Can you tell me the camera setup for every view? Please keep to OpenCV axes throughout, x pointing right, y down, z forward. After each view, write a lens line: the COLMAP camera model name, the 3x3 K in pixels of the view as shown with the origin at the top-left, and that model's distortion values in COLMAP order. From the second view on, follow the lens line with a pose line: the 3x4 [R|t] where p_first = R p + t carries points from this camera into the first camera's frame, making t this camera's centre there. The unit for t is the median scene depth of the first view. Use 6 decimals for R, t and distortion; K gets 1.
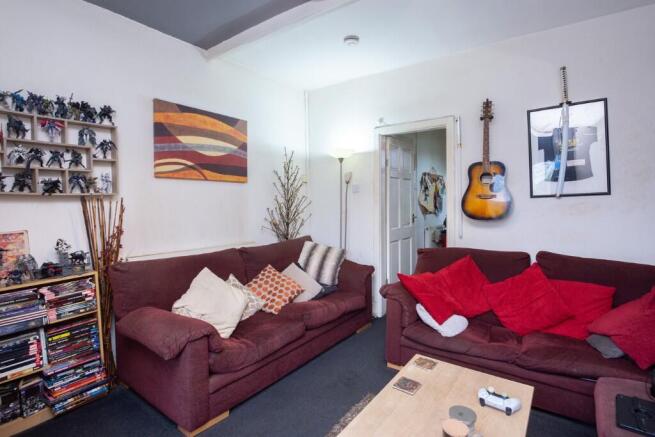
lens RADIAL K [[328.7, 0, 322.3], [0, 328.7, 207.4], [0, 0, 1]] dist [-0.022991, -0.000321]
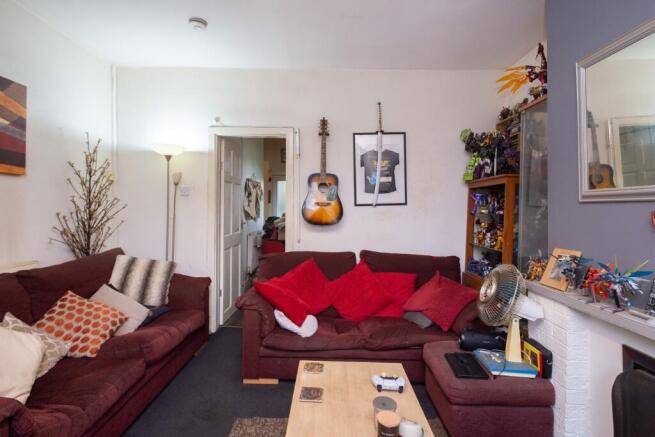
lens RADIAL K [[328.3, 0, 326.9], [0, 328.3, 209.1], [0, 0, 1]] dist [0.002686, -0.001475]
pose [[0.804998, 0.013739, 0.593118, -0.153353], [-0.007533, 0.999888, -0.012937, -0.001959], [-0.593229, 0.005946, 0.805012, 0.084625]]
